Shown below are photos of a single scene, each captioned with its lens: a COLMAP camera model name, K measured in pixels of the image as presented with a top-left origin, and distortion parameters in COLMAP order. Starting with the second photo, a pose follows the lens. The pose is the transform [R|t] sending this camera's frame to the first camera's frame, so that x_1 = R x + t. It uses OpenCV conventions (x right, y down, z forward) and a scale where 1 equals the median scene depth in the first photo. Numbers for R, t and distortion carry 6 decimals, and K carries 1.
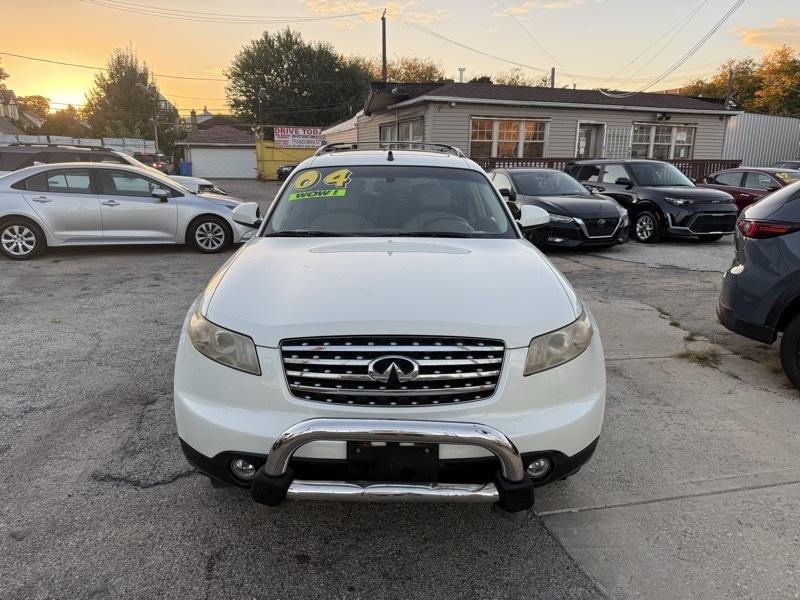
lens RADIAL K [[561.9, 0, 397.8], [0, 561.9, 294.1], [0, 0, 1]] dist [0.021098, -0.031187]
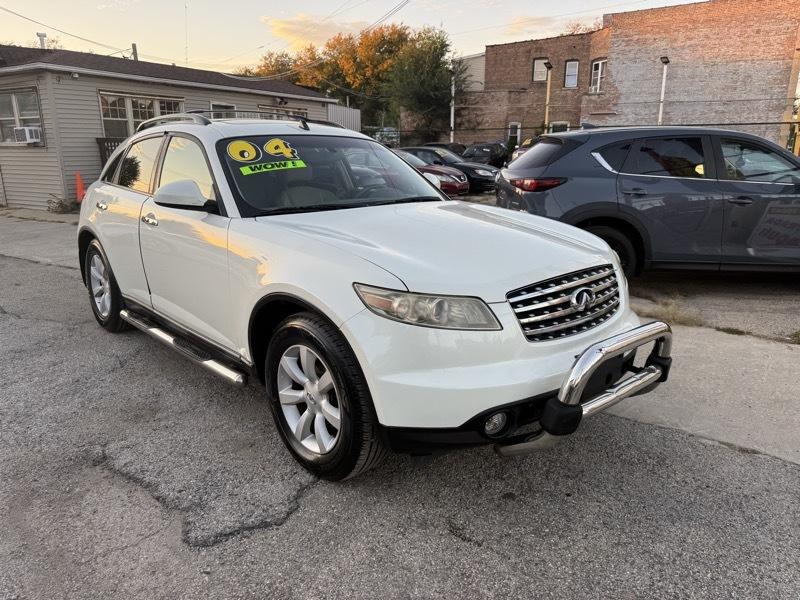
lens RADIAL K [[561.9, 0, 395.2], [0, 561.9, 300.6], [0, 0, 1]] dist [0.021098, -0.031187]
pose [[0.752426, -0.181285, 0.633238, -0.590339], [0.158553, 0.982960, 0.093008, -0.020413], [-0.639309, 0.030420, 0.768348, 0.188389]]
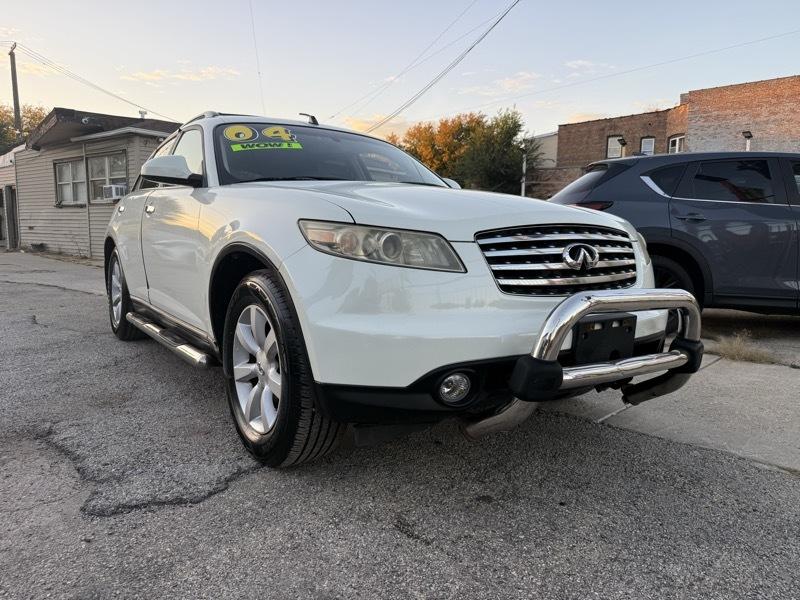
lens RADIAL K [[561.9, 0, 392.7], [0, 561.9, 301.8], [0, 0, 1]] dist [0.021098, -0.031187]
pose [[0.835275, -0.068819, 0.545508, -0.457429], [0.121386, 0.990737, -0.060878, 0.129085], [-0.536266, 0.117067, 0.835892, 0.202341]]
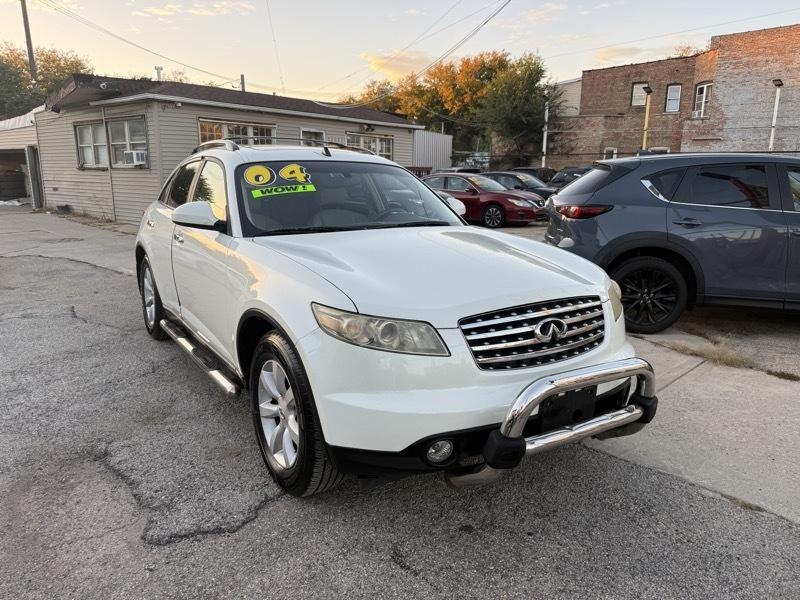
lens RADIAL K [[561.9, 0, 400.3], [0, 561.9, 298.9], [0, 0, 1]] dist [0.021098, -0.031187]
pose [[0.847242, -0.118405, 0.517842, -0.477967], [0.121053, 0.992228, 0.028819, -0.000148], [-0.517230, 0.038270, 0.854991, 0.095004]]
